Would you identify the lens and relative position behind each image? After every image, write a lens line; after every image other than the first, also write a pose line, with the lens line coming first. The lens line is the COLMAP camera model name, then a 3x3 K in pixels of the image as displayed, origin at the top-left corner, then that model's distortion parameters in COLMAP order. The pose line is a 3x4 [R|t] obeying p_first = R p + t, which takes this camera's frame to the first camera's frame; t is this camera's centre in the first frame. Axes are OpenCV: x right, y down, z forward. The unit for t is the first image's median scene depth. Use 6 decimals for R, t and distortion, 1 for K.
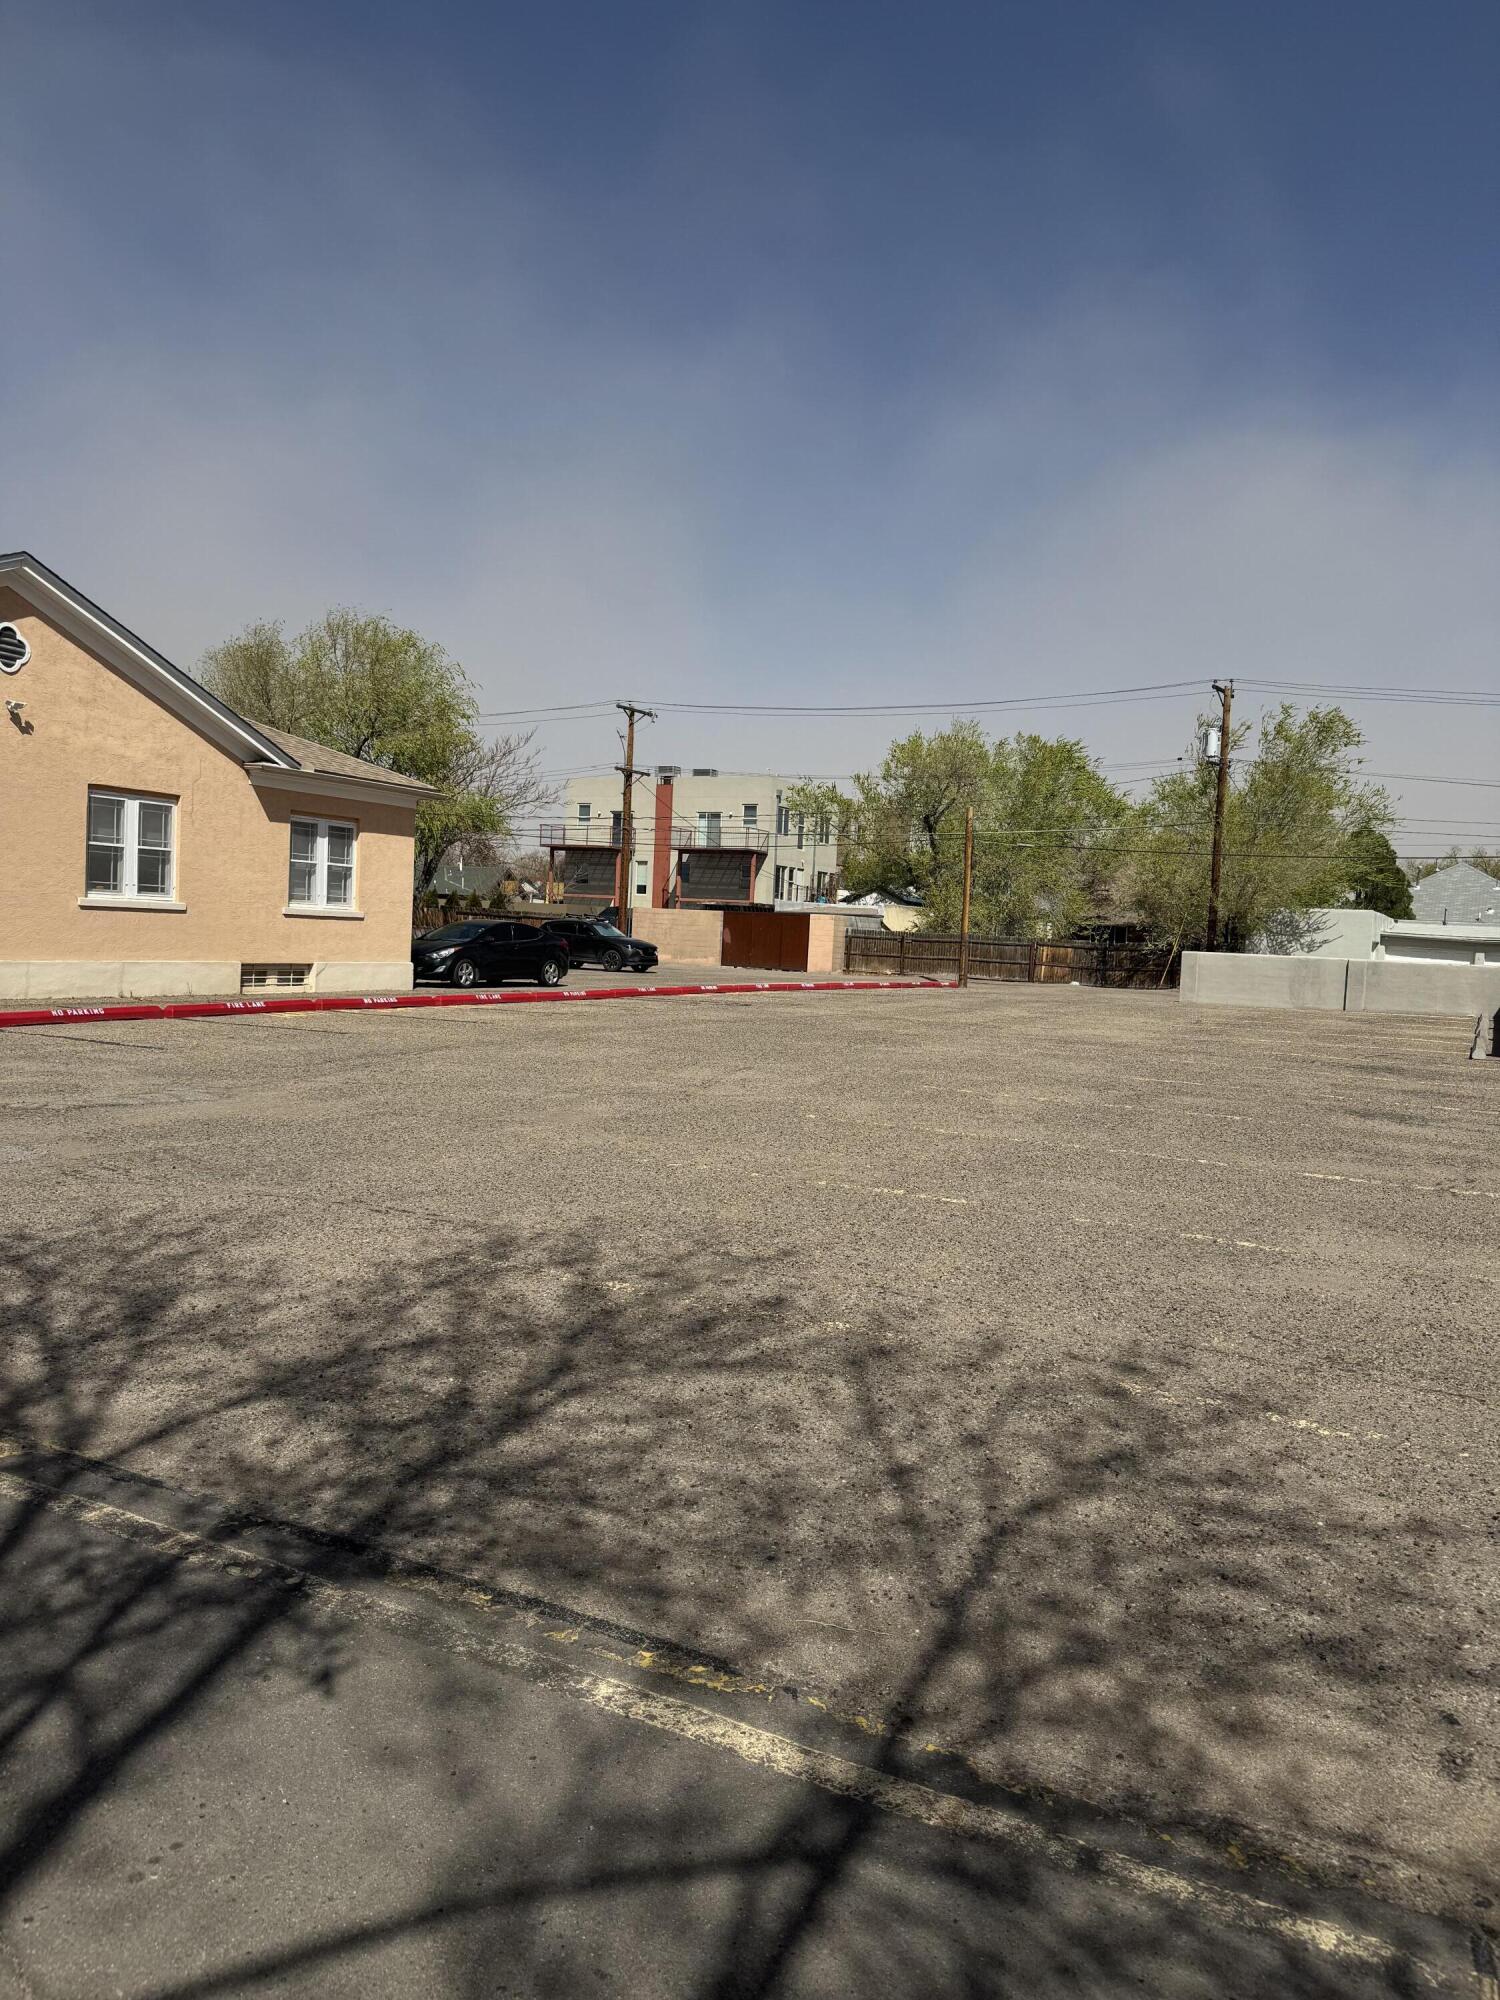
lens RADIAL K [[1417.0, 0, 724.4], [0, 1417.0, 992.9], [0, 0, 1]] dist [0.041583, -0.042153]
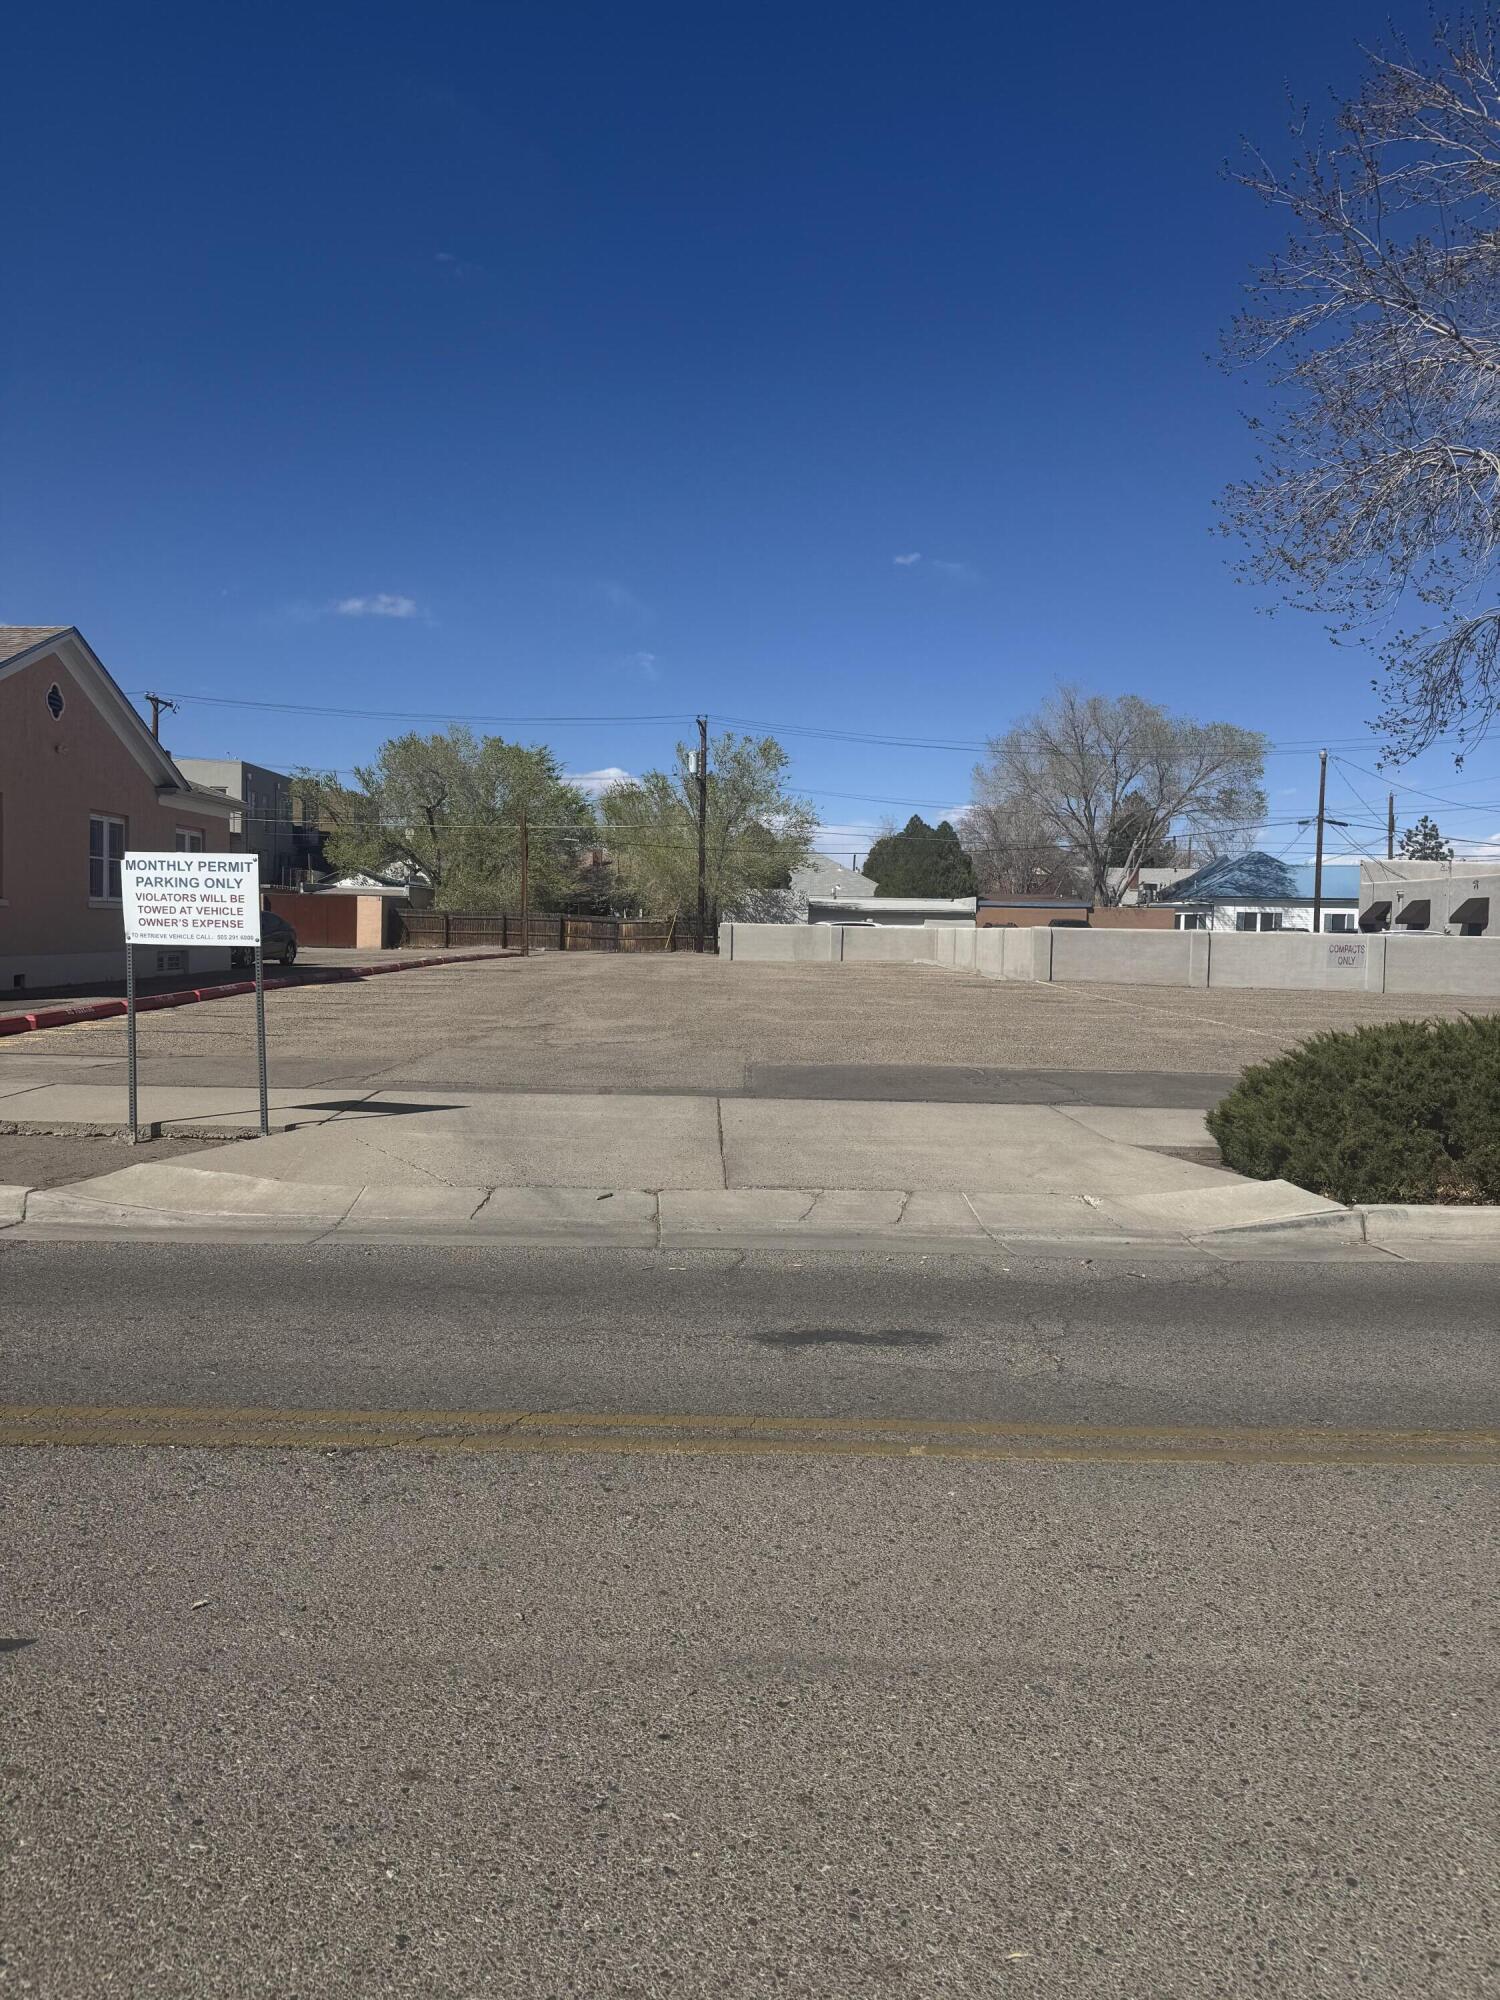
lens RADIAL K [[1417.0, 0, 777.3], [0, 1417.0, 988.8], [0, 0, 1]] dist [0.041583, -0.042153]
pose [[0.864818, -0.046270, 0.499948, -0.233510], [0.037388, 0.998915, 0.027775, -0.001645], [-0.500691, -0.005329, 0.865610, -0.150082]]
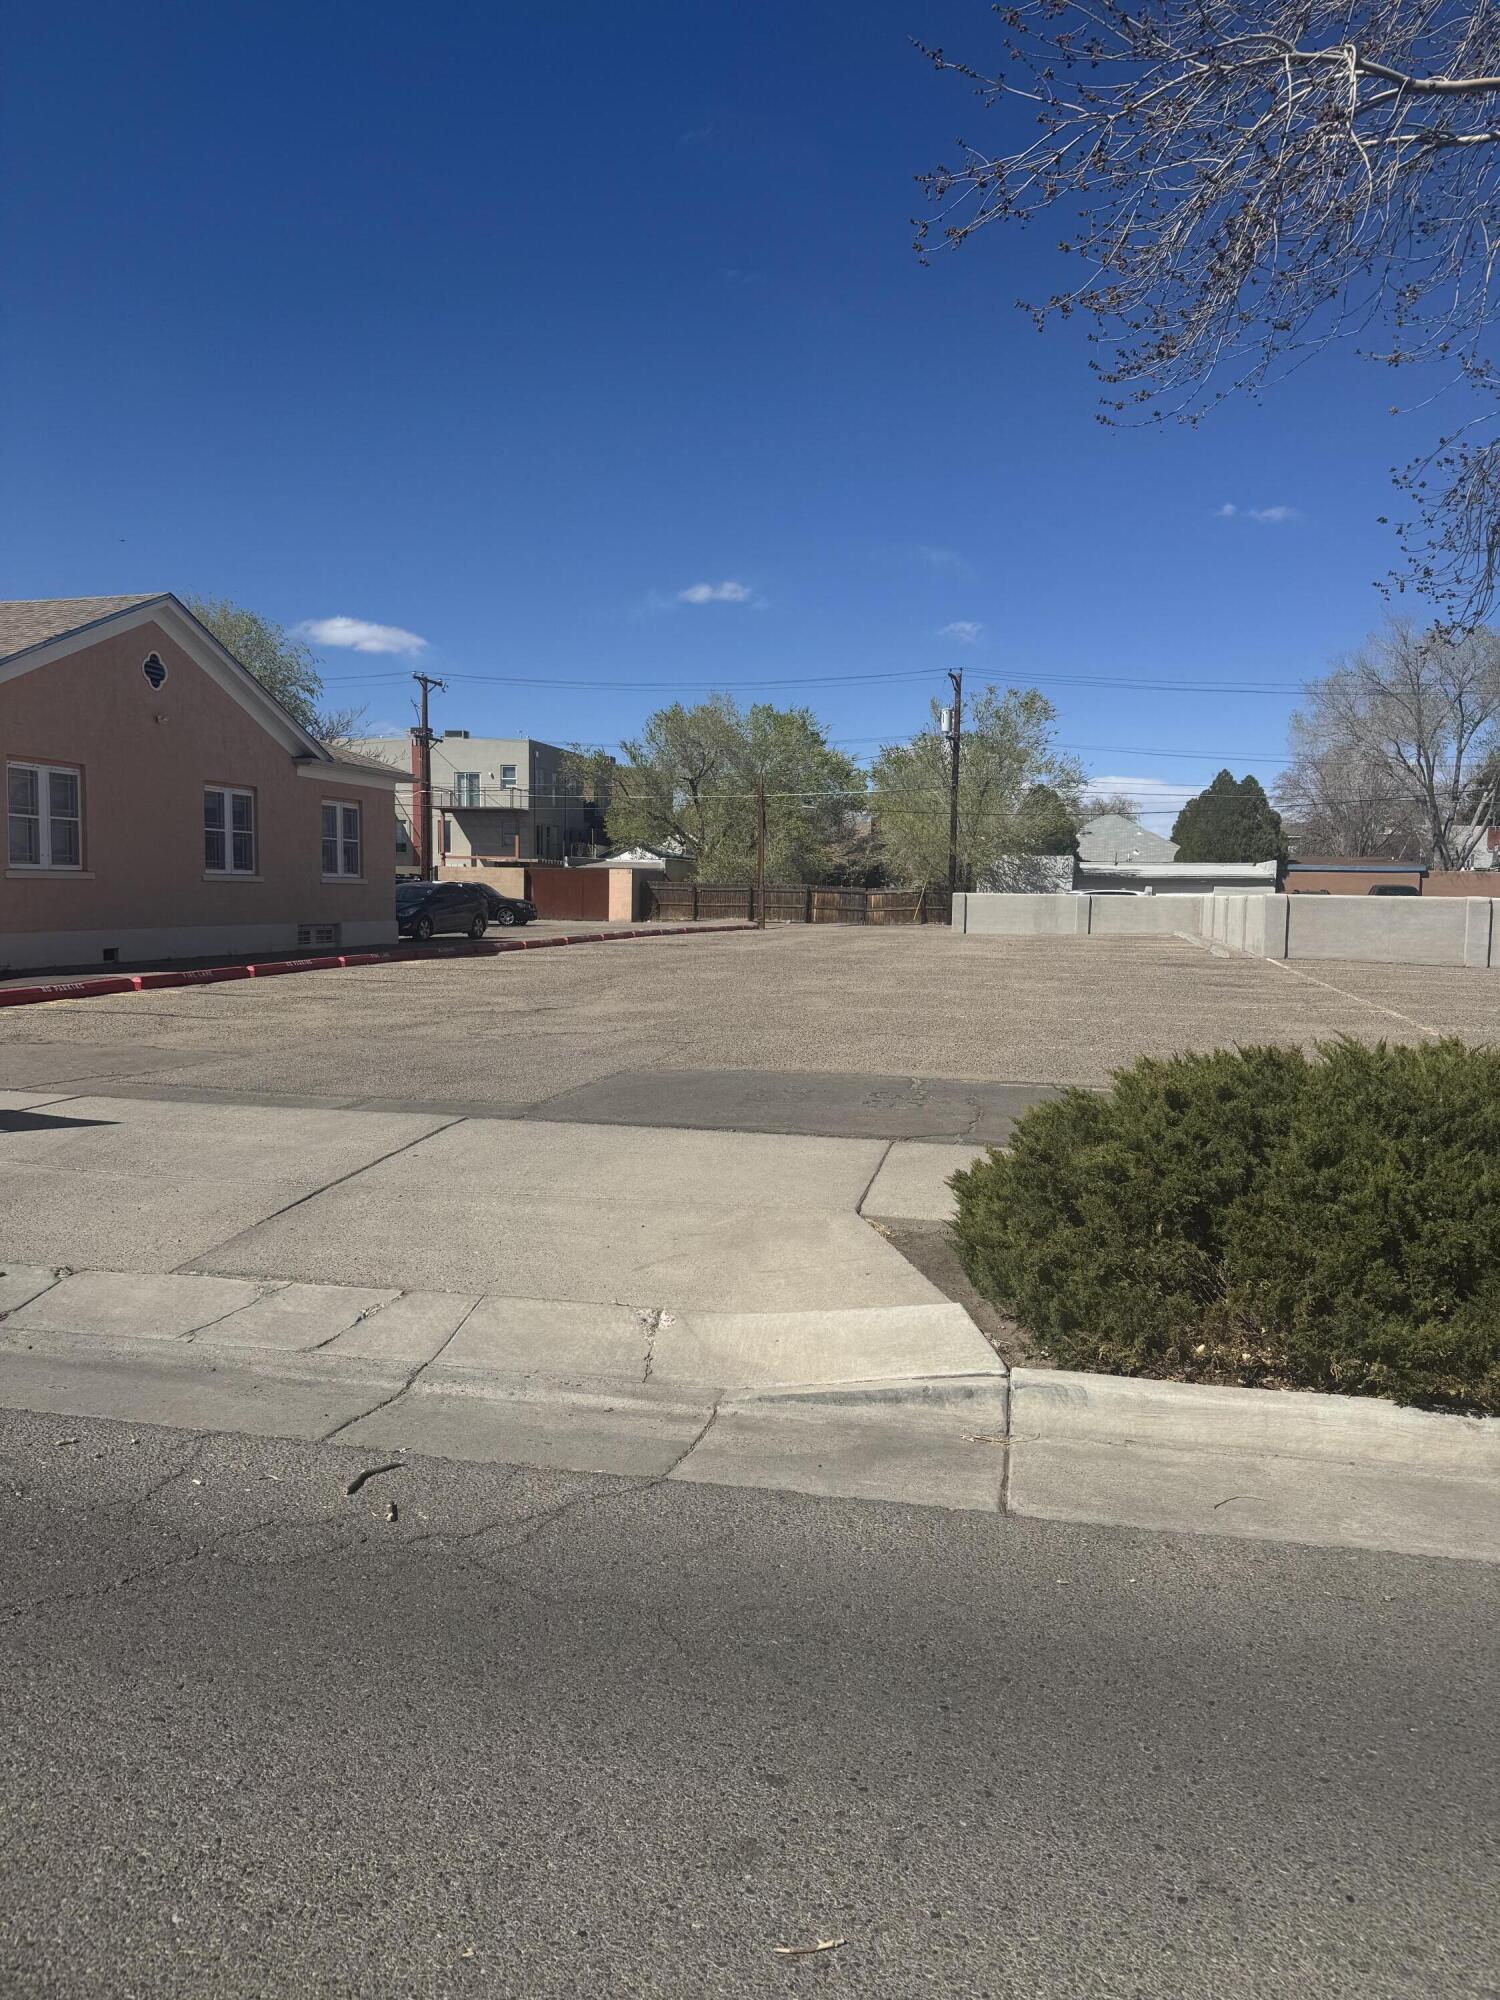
lens RADIAL K [[1417.0, 0, 763.0], [0, 1417.0, 1018.1], [0, 0, 1]] dist [0.041583, -0.042153]
pose [[0.963818, -0.051966, 0.261448, -0.129594], [0.037887, 0.997562, 0.058609, 0.000913], [-0.263857, -0.046583, 0.963436, -0.126093]]
